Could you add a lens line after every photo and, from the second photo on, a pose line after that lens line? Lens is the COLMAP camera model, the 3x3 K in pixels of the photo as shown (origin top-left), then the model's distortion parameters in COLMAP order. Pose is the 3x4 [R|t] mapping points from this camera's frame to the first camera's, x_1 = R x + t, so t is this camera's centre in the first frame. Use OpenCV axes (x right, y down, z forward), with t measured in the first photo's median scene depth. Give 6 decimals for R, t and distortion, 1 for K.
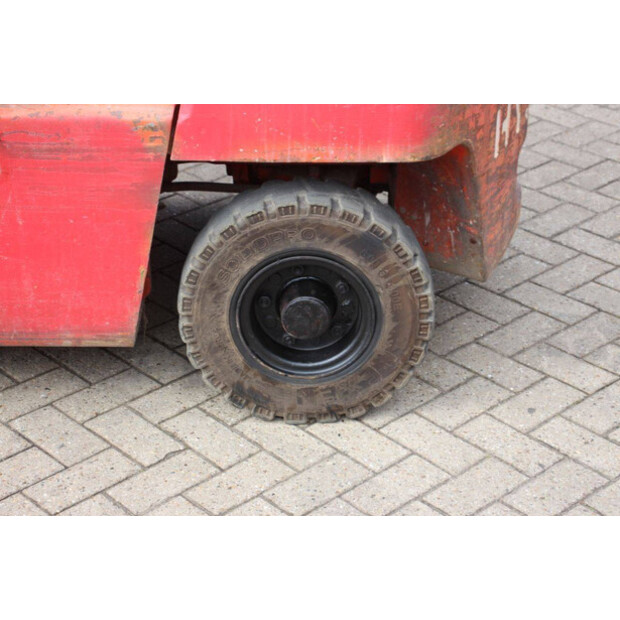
lens RADIAL K [[1409.0, 0, 310.0], [0, 1409.0, 310.0], [0, 0, 1]] dist [0.367263, 0.037703]
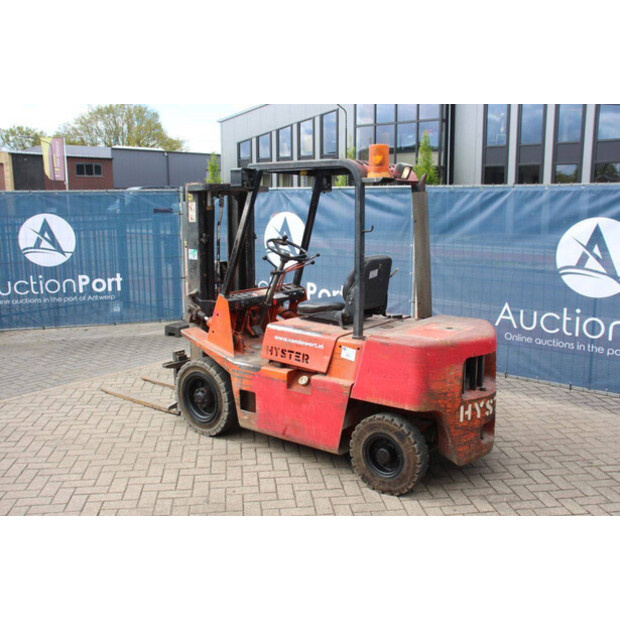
lens RADIAL K [[625.2, 0, 310.0], [0, 625.2, 310.0], [0, 0, 1]] dist [-0.070634, 0.002727]
pose [[0.808160, 0.091745, -0.581773, 0.632606], [-0.283097, 0.926708, -0.247119, 0.091014], [0.516462, 0.364410, 0.774901, -0.271713]]
